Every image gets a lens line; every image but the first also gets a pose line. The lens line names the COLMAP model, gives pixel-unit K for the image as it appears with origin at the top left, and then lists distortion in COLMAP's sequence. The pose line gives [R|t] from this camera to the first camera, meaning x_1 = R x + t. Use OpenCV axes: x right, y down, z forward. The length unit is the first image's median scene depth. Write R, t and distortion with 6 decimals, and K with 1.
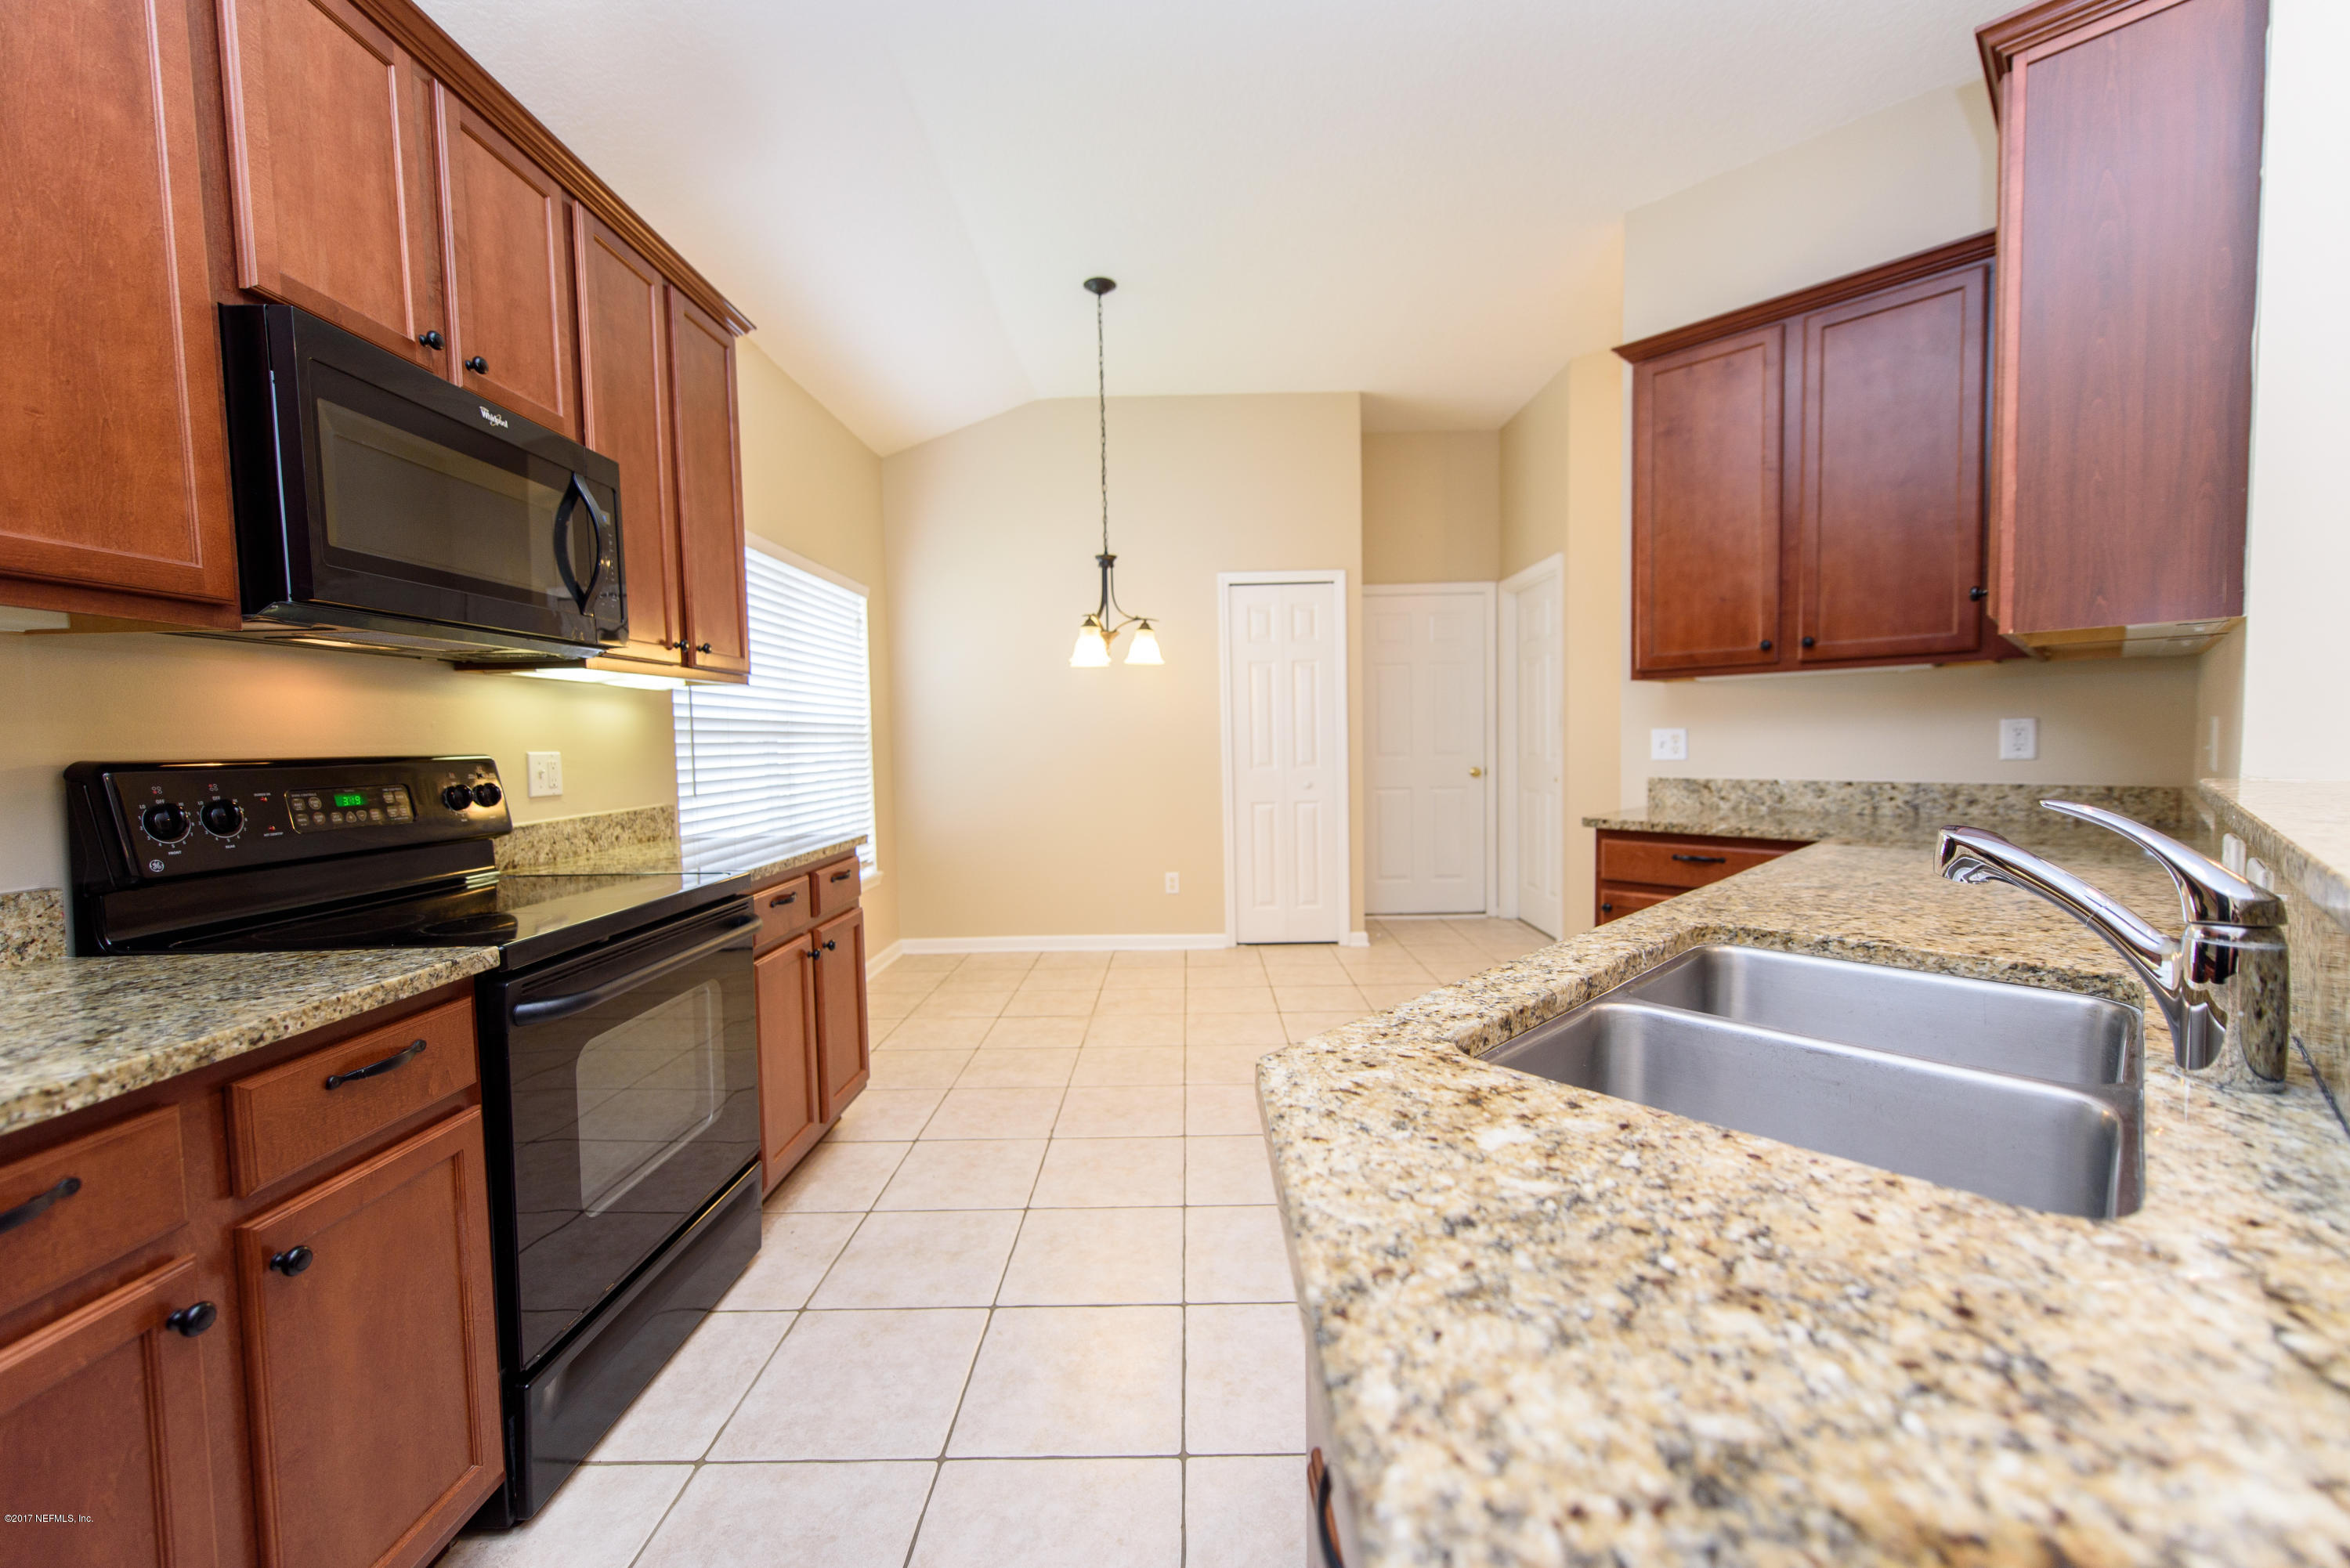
lens RADIAL K [[932.8, 0, 1175.0], [0, 932.8, 784.0], [0, 0, 1]] dist [0.005269, -0.000272]
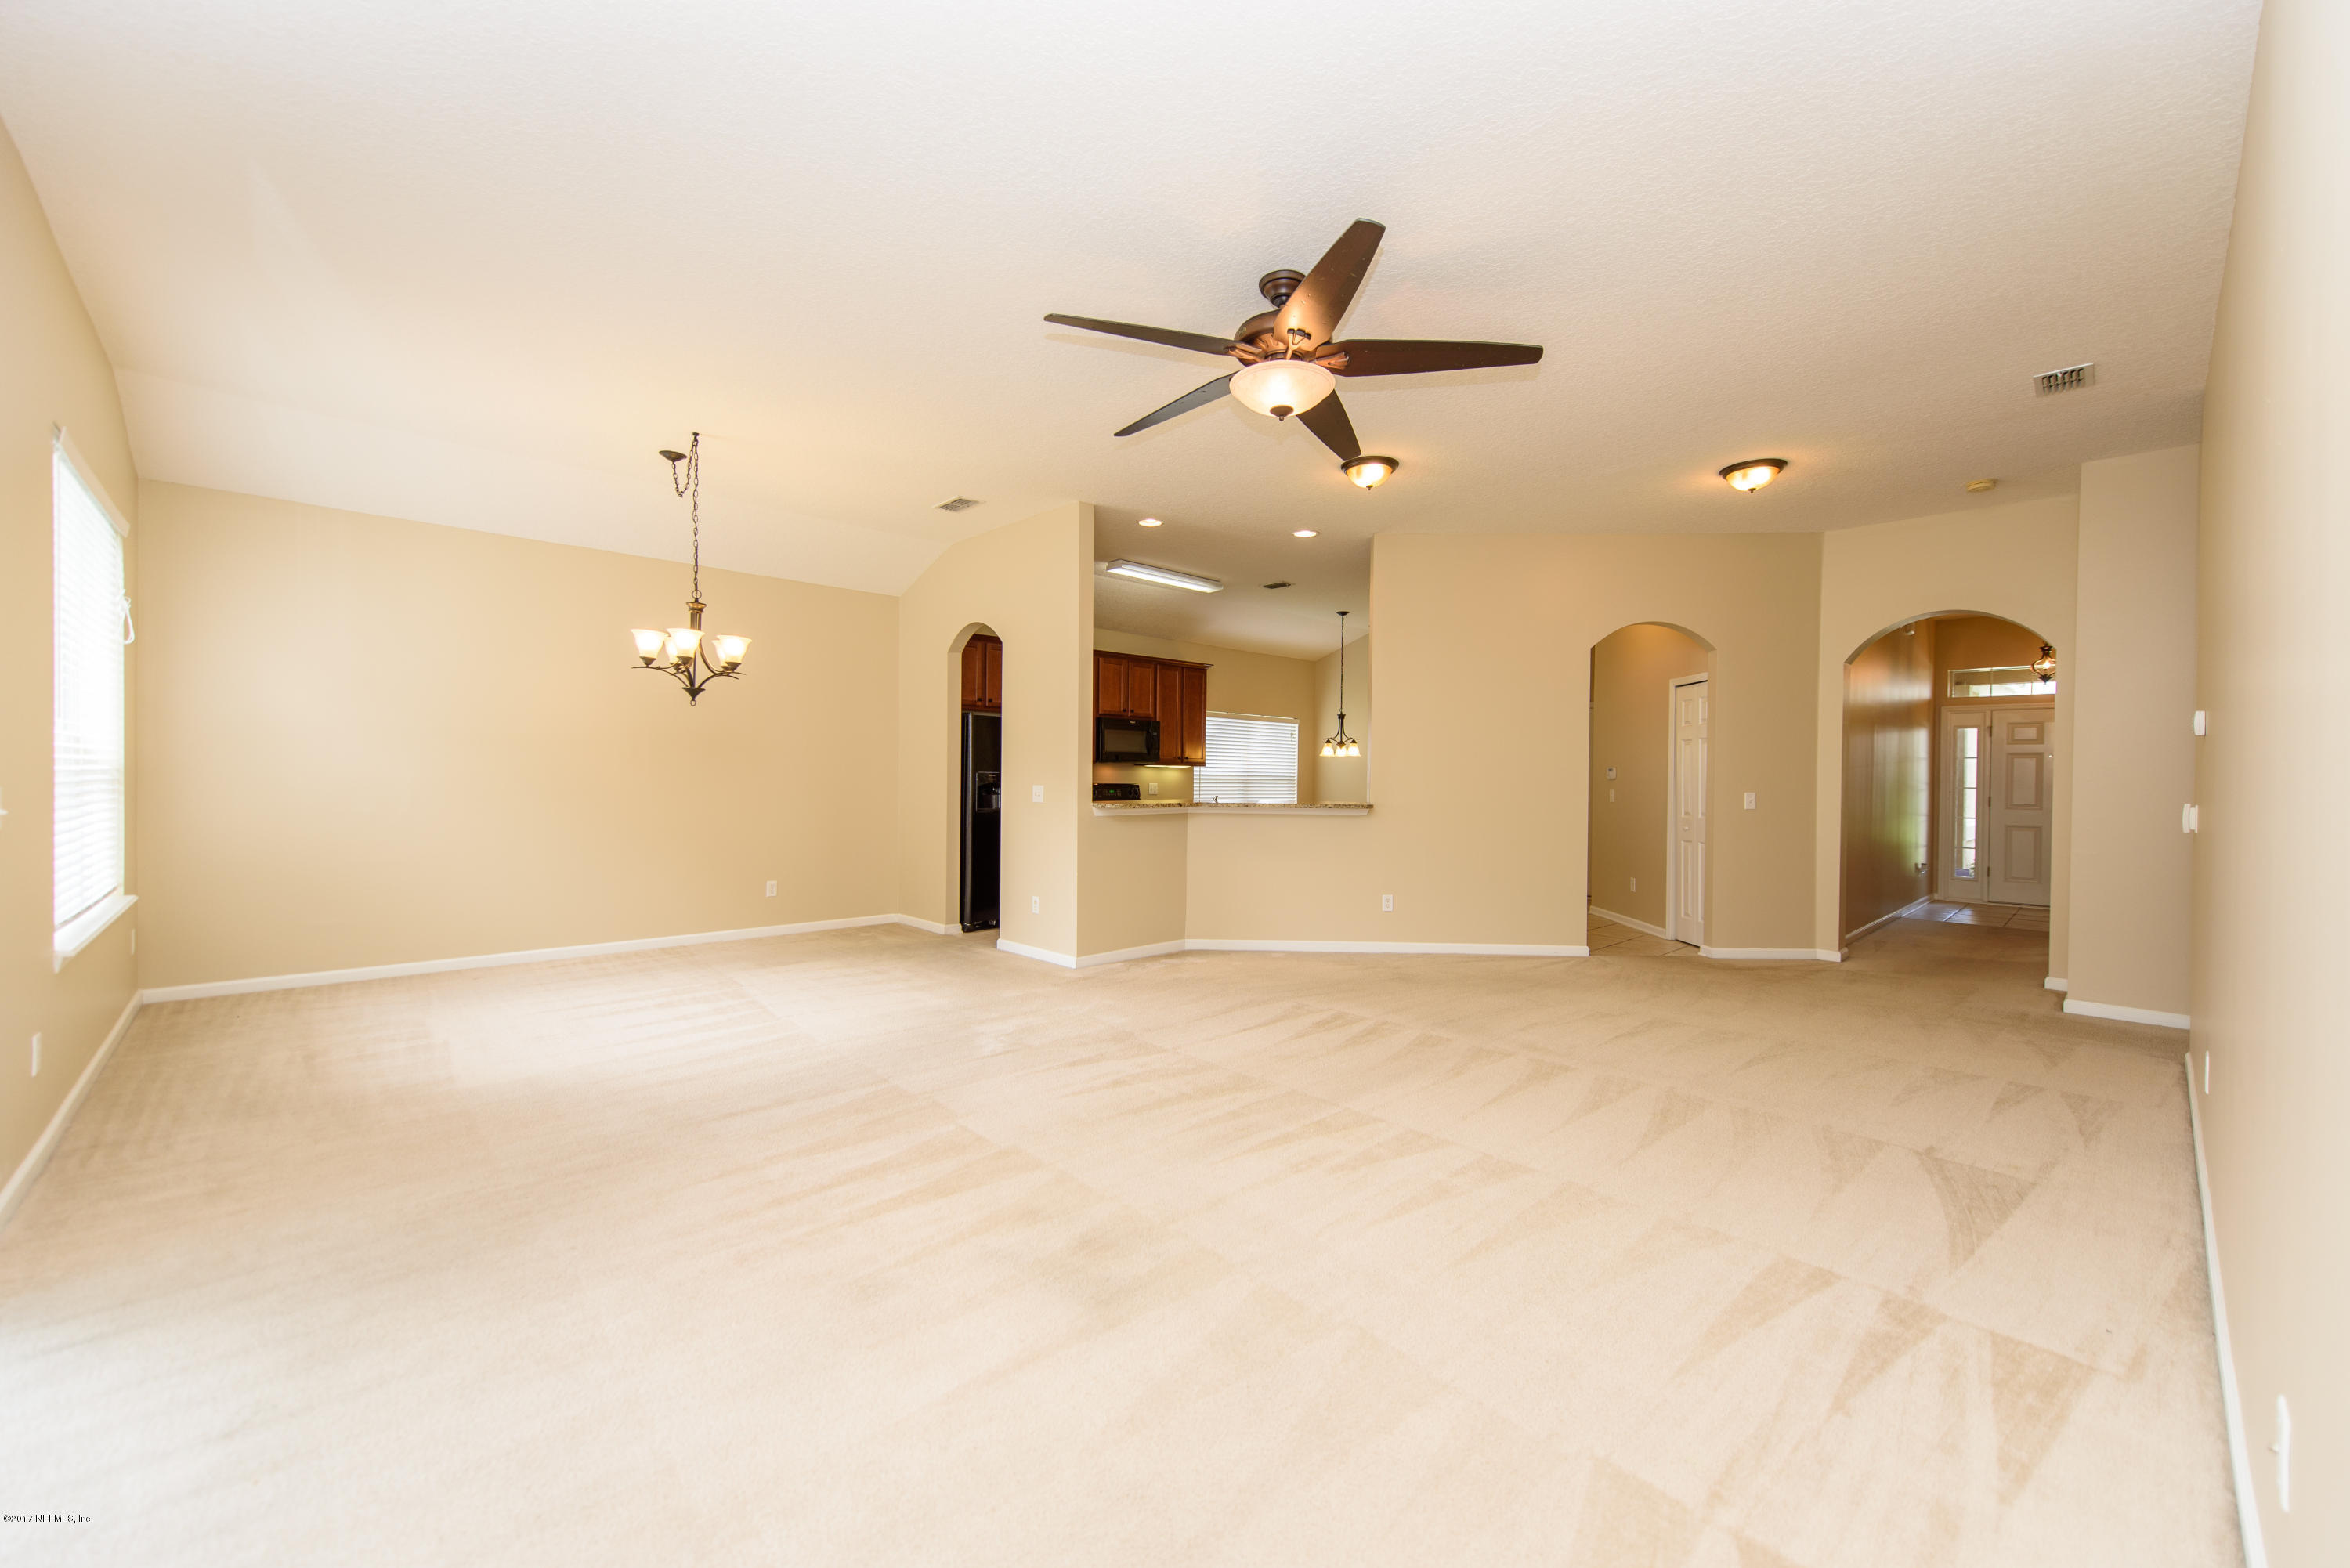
lens RADIAL K [[932.8, 0, 1175.0], [0, 932.8, 784.0], [0, 0, 1]] dist [0.005269, -0.000272]
pose [[0.698235, 0.027774, -0.715329, 1.312959], [-0.056658, 0.998257, -0.016545, 0.018016], [0.713623, 0.052081, 0.698592, -1.024761]]
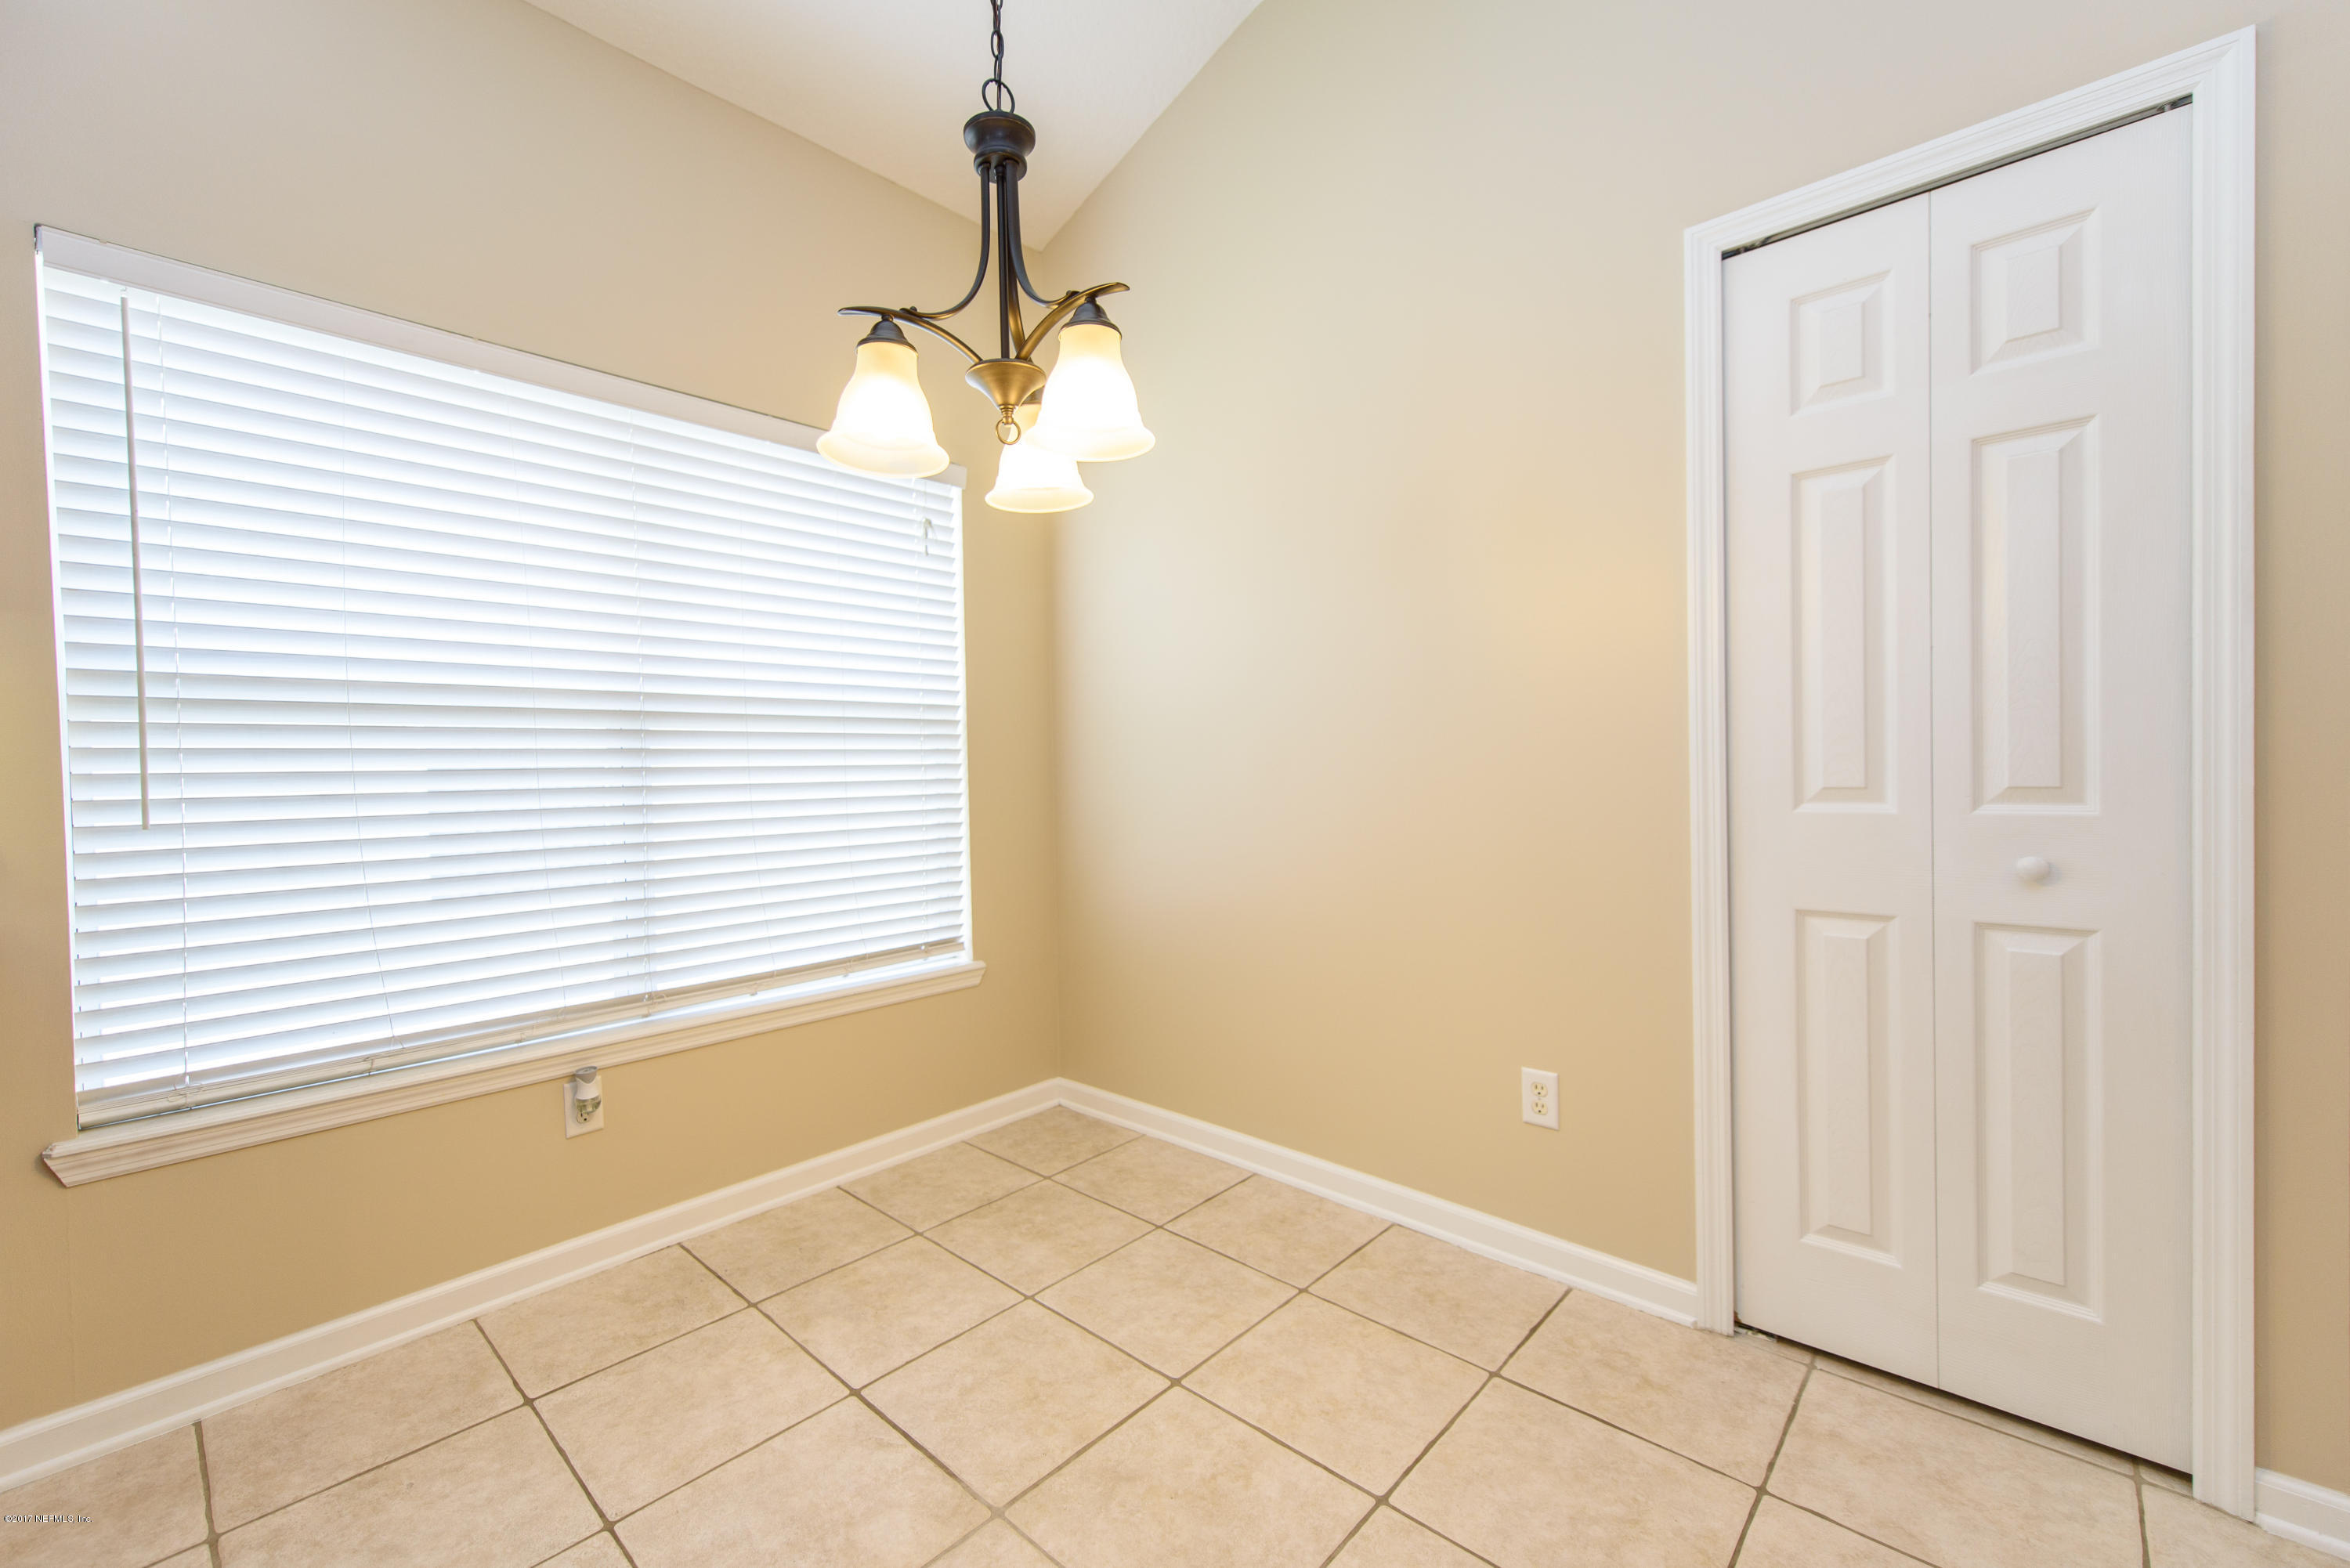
lens RADIAL K [[898.0, 0, 1175.0], [0, 898.0, 784.0], [0, 0, 1]] dist [0.000192, -0.000164]
pose [[0.729644, 0.020825, -0.683510, 0.159630], [-0.030767, 0.999524, -0.002391, -0.019149], [0.683134, 0.022774, 0.729938, 0.729630]]
